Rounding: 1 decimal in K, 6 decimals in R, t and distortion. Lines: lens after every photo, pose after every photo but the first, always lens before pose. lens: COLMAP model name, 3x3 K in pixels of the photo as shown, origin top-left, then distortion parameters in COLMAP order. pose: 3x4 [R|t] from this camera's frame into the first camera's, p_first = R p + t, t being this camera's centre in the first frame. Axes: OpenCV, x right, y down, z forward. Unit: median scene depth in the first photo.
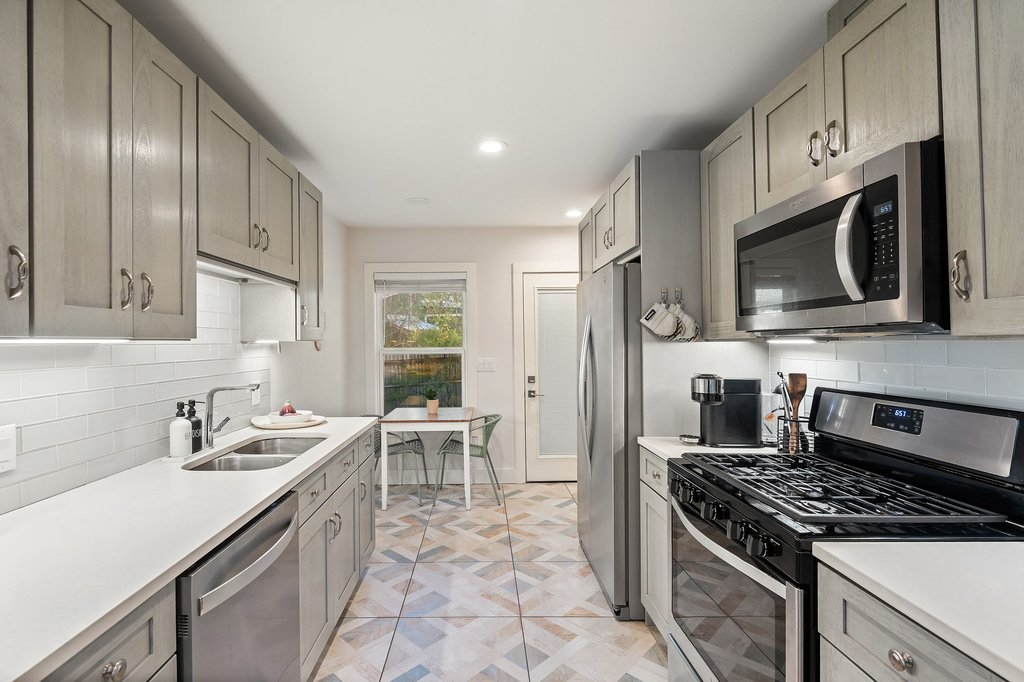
lens RADIAL K [[477.3, 0, 469.4], [0, 477.3, 350.7], [0, 0, 1]] dist [-0.000032, -0.005757]
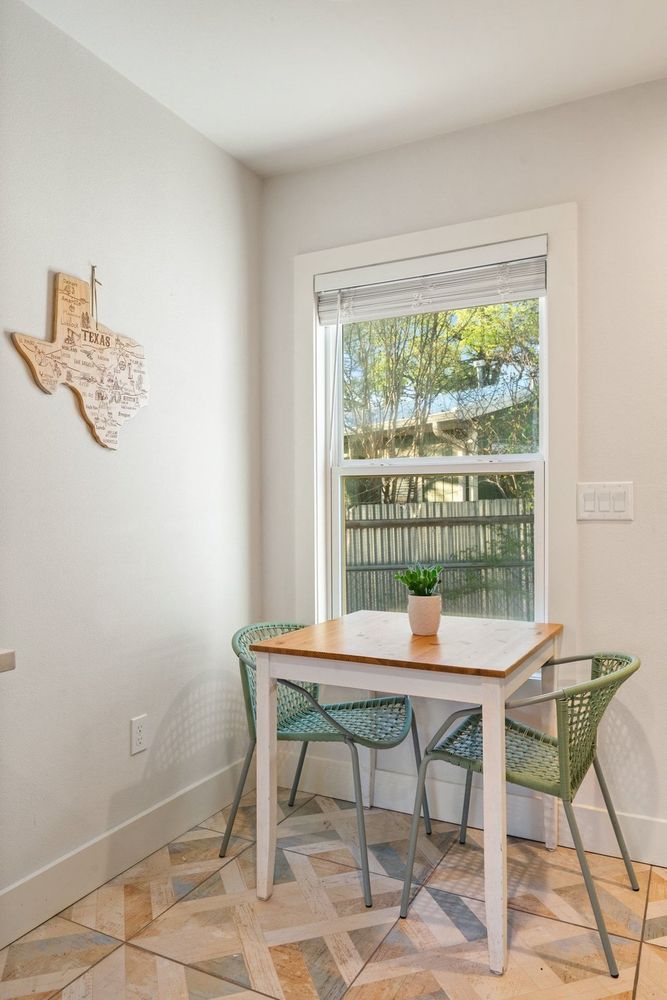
lens RADIAL K [[687.0, 0, 338.6], [0, 687.0, 508.5], [0, 0, 1]] dist [-0.014737, -0.005342]
pose [[0.895617, 0.009797, -0.444719, 0.137032], [-0.016893, 0.999785, -0.011998, 0.072694], [0.444506, 0.018258, 0.895590, 0.815441]]
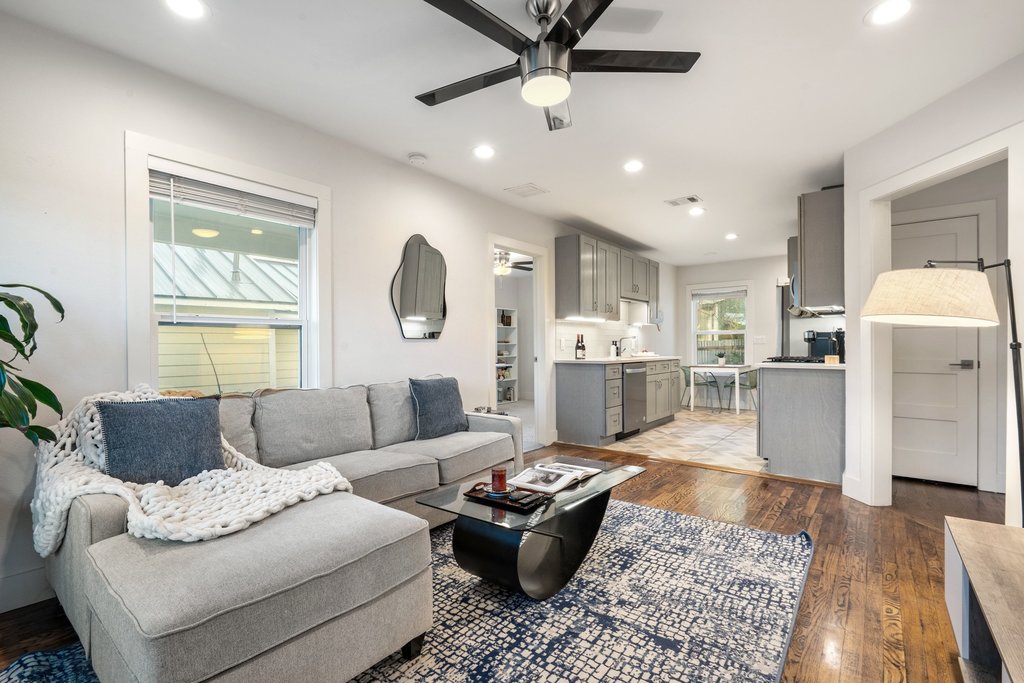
lens RADIAL K [[467.3, 0, 483.7], [0, 467.3, 347.2], [0, 0, 1]] dist [-0.025348, 0.000268]
pose [[0.778335, 0.000389, -0.627849, 0.477194], [-0.008974, 0.999905, -0.010504, 0.136378], [0.627785, 0.013810, 0.778264, -1.388545]]
